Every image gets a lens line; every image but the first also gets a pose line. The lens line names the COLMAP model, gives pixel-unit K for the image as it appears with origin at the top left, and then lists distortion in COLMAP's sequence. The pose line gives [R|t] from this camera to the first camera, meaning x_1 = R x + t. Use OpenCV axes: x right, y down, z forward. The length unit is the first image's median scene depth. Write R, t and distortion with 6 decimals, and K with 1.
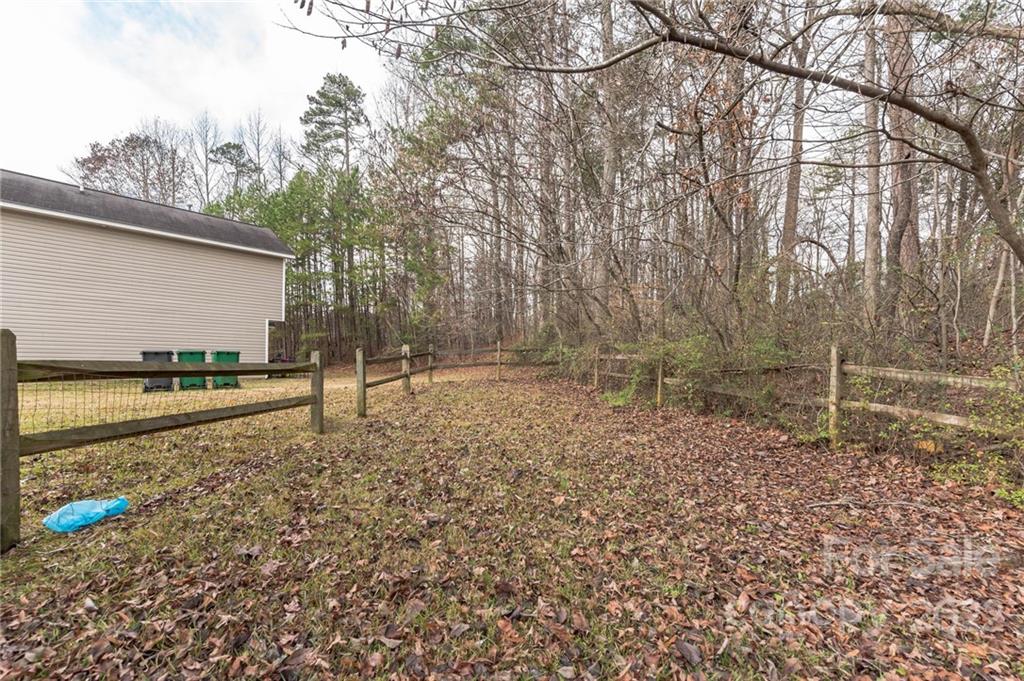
lens RADIAL K [[415.0, 0, 512.0], [0, 415.0, 340.5], [0, 0, 1]] dist [0.000120, -0.000099]
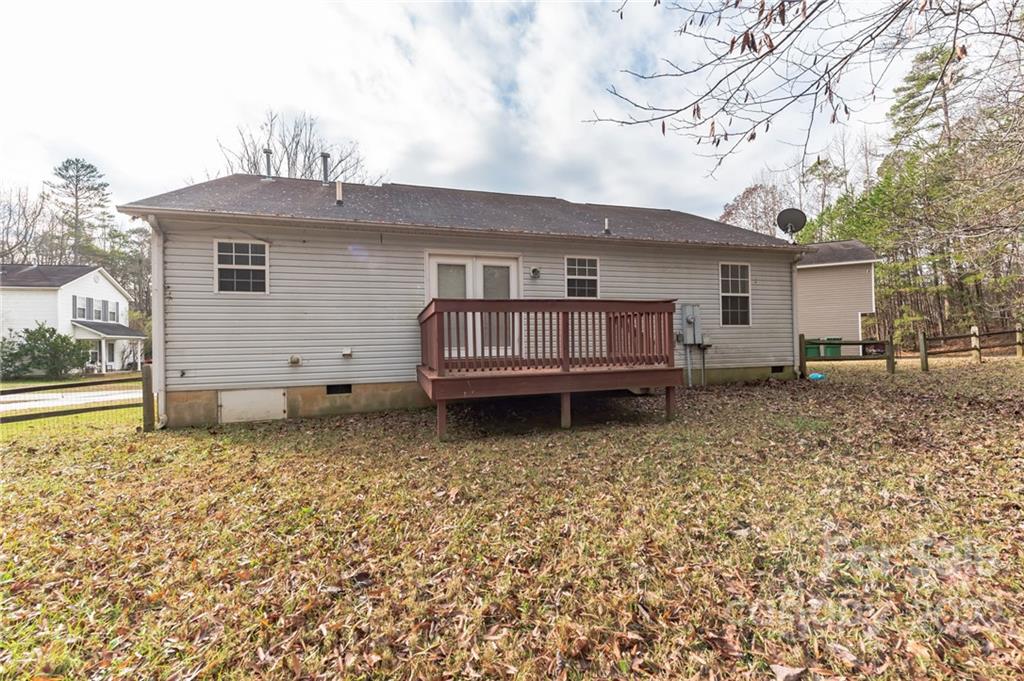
lens RADIAL K [[413.0, 0, 512.0], [0, 413.0, 340.5], [0, 0, 1]] dist [0.000081, -0.000014]
pose [[0.328192, -0.019572, -0.944408, 0.156181], [0.044591, 0.998992, -0.005207, -0.000924], [0.943558, -0.040403, 0.328734, -0.261858]]
